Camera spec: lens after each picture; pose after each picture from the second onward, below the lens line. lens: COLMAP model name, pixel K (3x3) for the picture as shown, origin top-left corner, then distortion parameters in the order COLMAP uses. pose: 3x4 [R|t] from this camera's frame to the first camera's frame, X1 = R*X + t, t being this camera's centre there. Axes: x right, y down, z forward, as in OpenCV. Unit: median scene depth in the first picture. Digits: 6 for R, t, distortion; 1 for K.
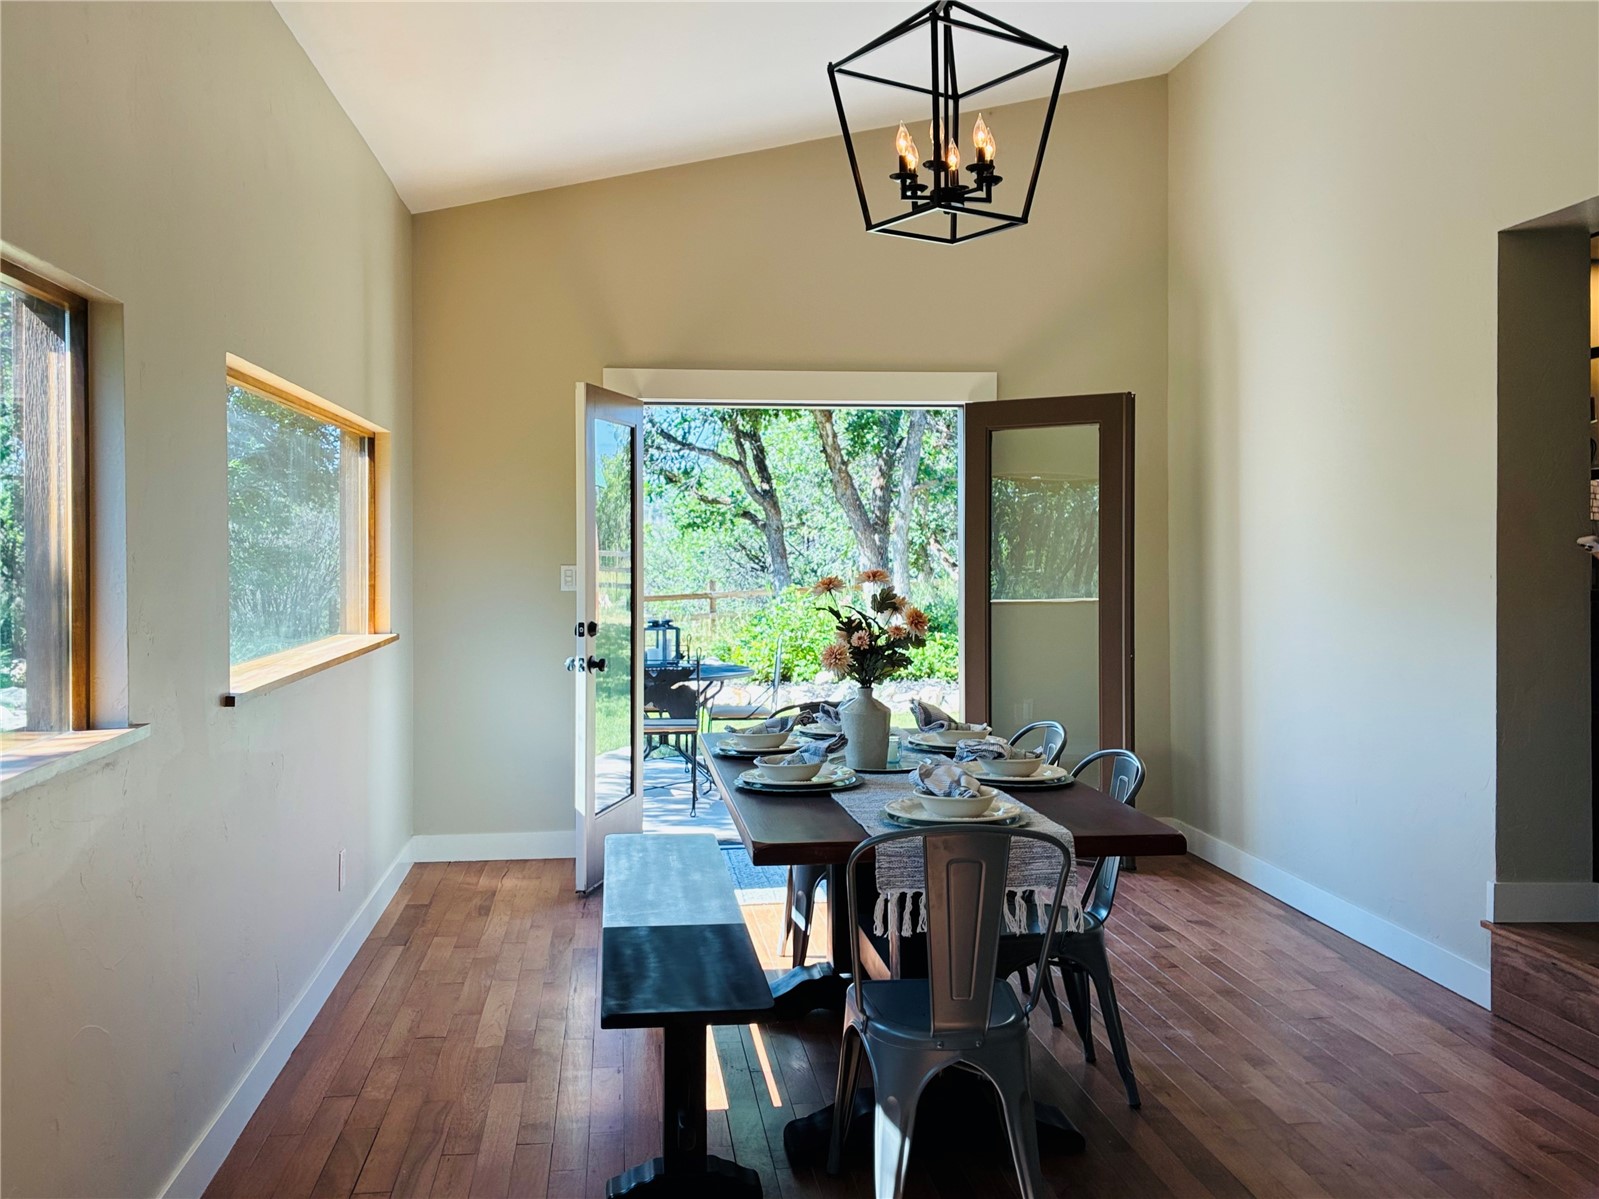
lens RADIAL K [[1422.9, 0, 798.4], [0, 1422.9, 547.4], [0, 0, 1]] dist [0.008047, 0.003776]
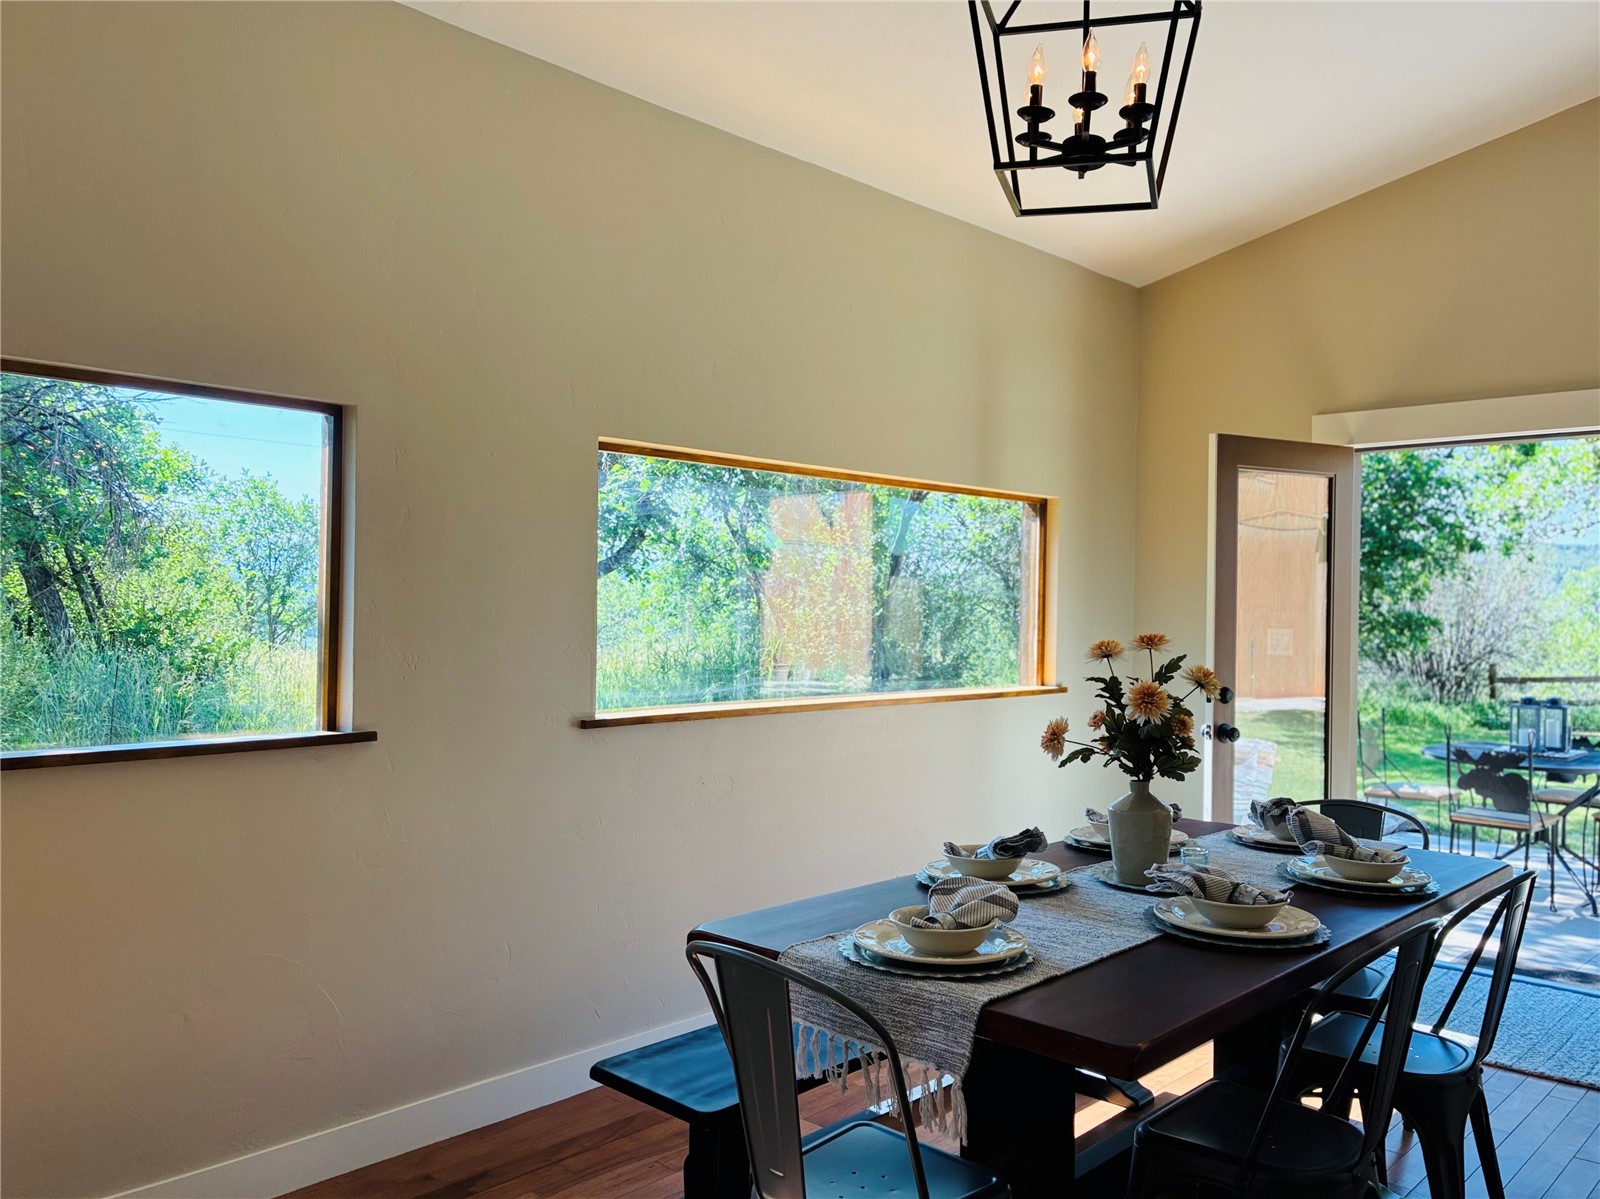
lens RADIAL K [[1242.3, 0, 800.0], [0, 1242.3, 599.5], [0, 0, 1]] dist [0.049127, -0.062987]
pose [[0.662639, 0.009805, -0.748874, 0.282354], [-0.016882, 0.999856, -0.001847, 0.000484], [0.748748, 0.013867, 0.662709, 0.241819]]
